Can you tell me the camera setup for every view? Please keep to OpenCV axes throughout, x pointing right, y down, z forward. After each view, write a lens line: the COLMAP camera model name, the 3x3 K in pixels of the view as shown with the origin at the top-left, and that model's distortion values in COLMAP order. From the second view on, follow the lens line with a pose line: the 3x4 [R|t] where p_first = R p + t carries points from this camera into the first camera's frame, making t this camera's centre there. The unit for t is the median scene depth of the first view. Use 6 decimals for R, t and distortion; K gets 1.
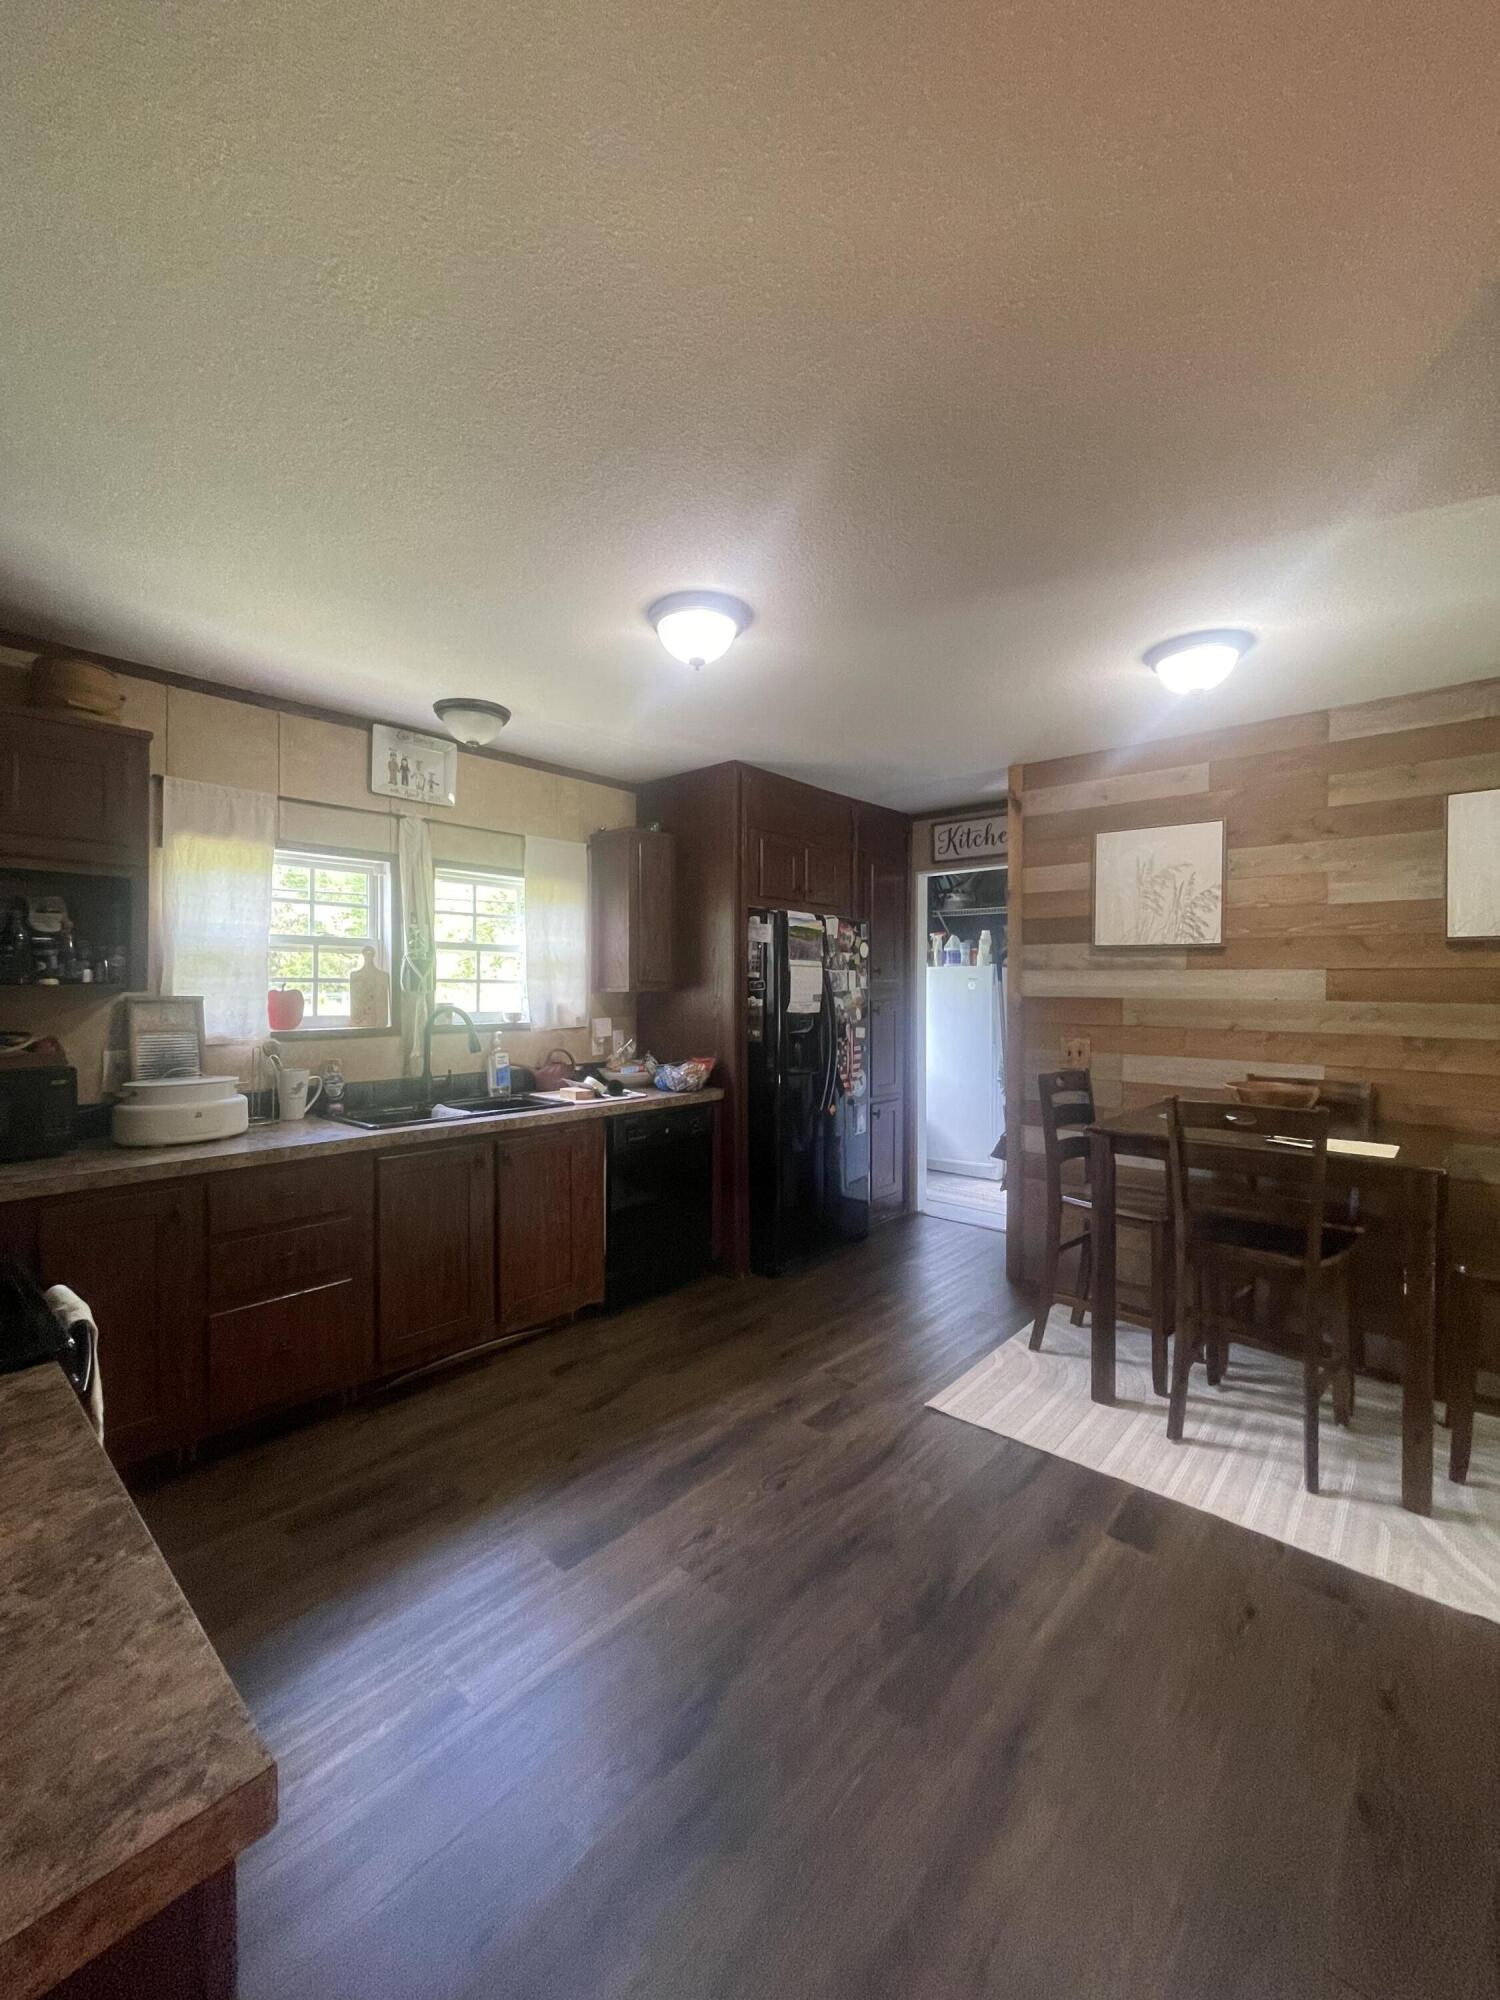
lens RADIAL K [[811.1, 0, 747.8], [0, 811.1, 994.5], [0, 0, 1]] dist [-0.001250, 0.000539]
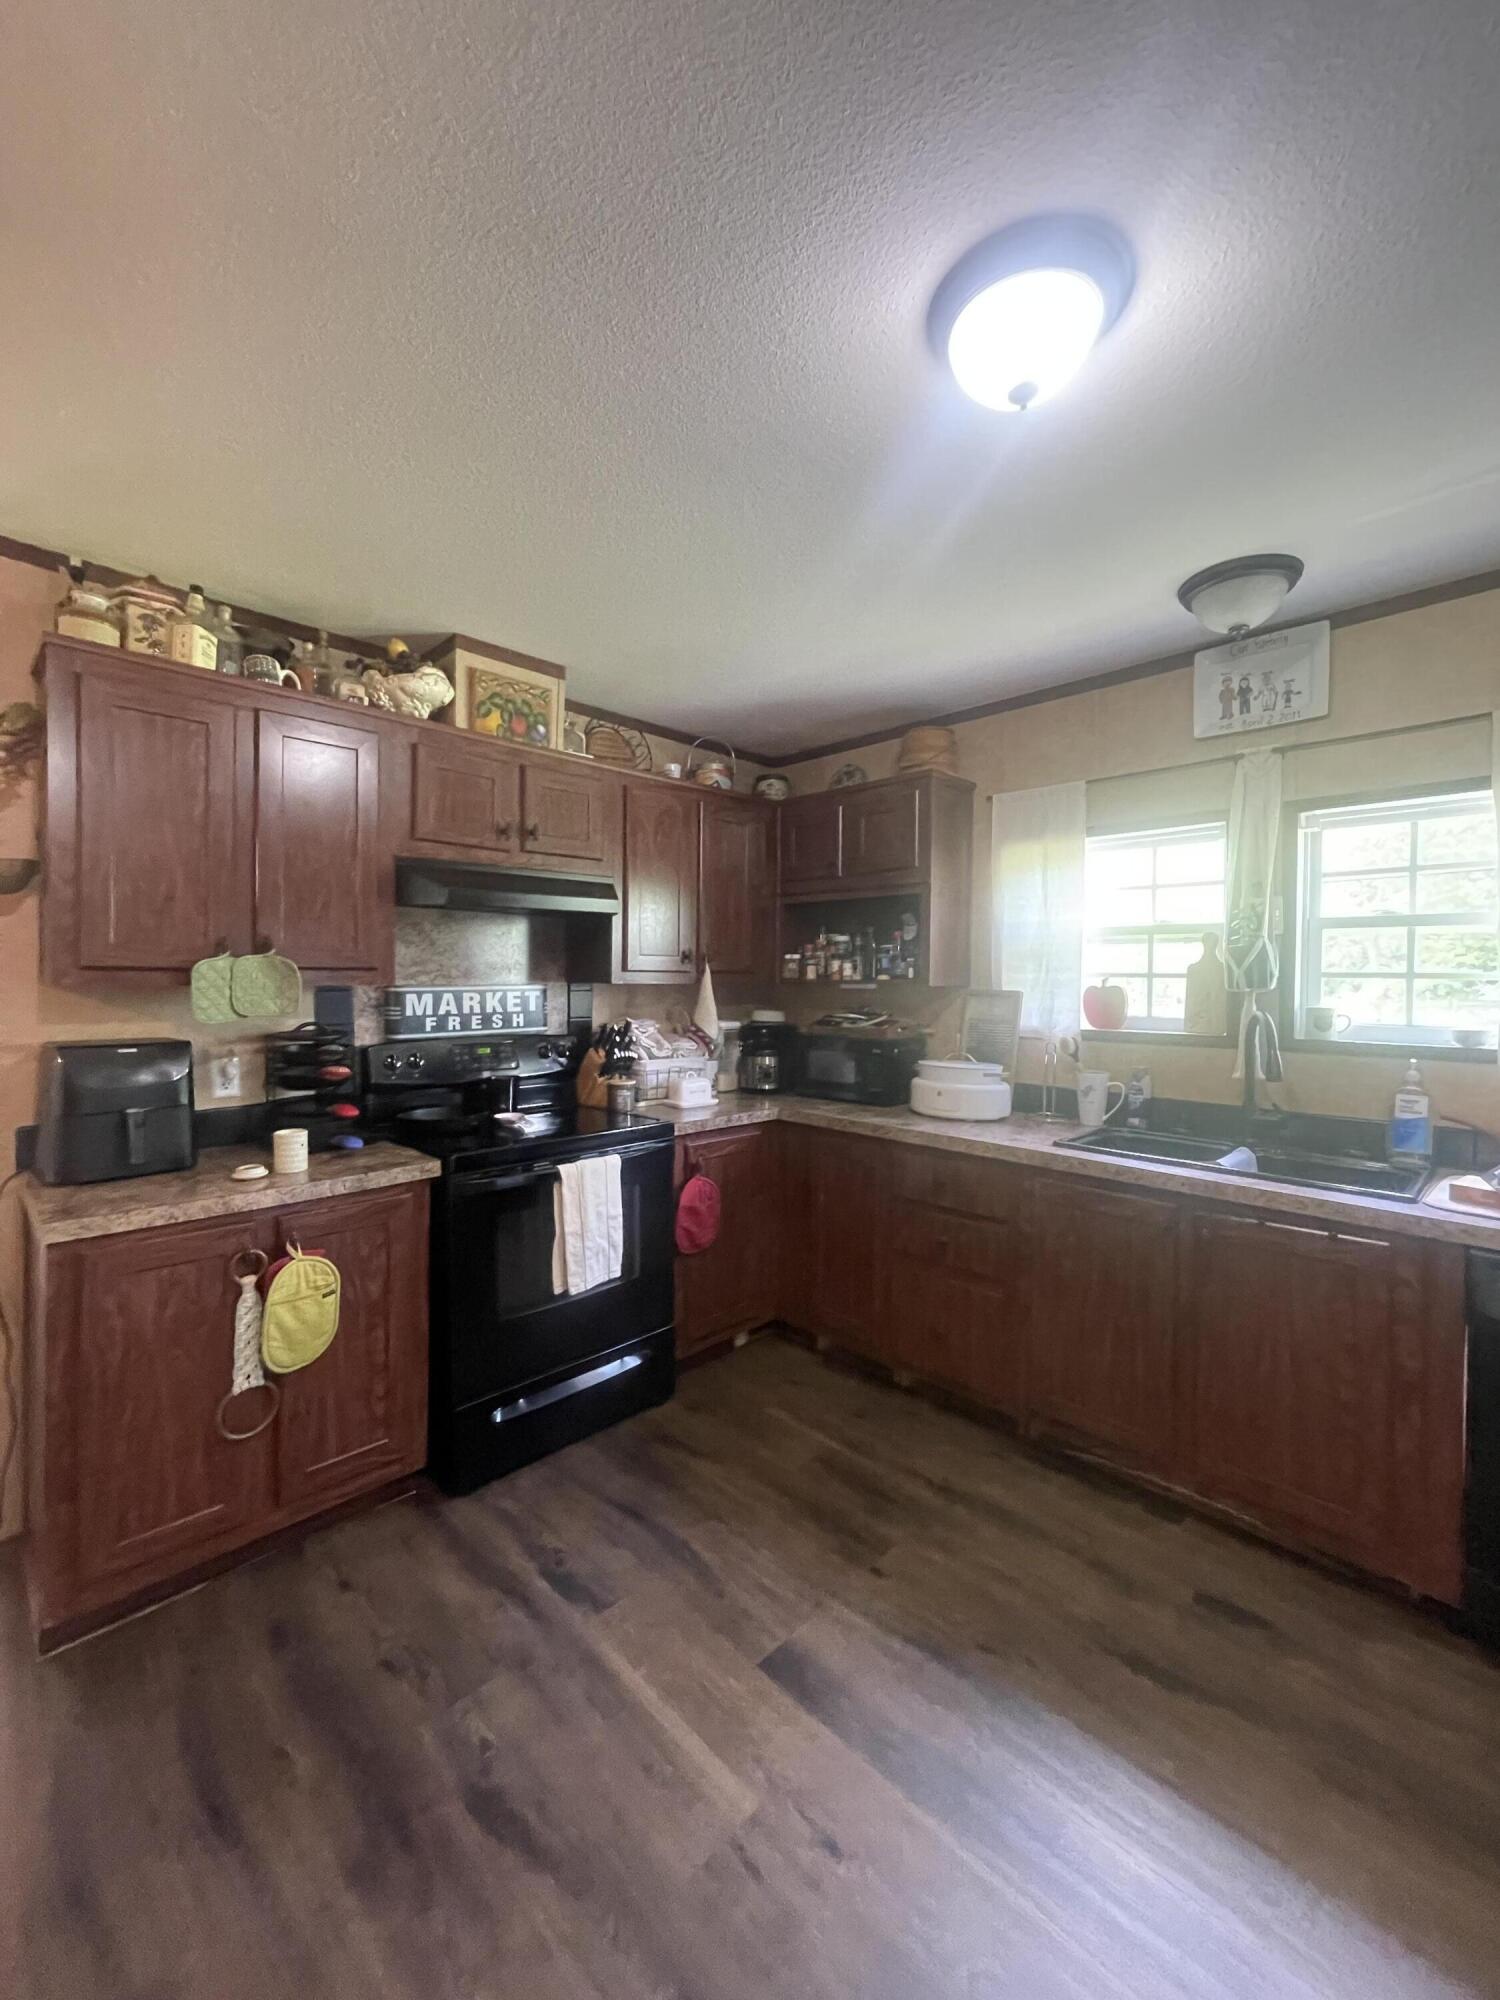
lens RADIAL K [[811.1, 0, 744.0], [0, 811.1, 995.0], [0, 0, 1]] dist [-0.001250, 0.000539]
pose [[-0.058511, 0.013637, -0.998194, 0.356495], [-0.019660, 0.999697, 0.014810, -0.001155], [0.998093, 0.020491, -0.058225, 0.597112]]
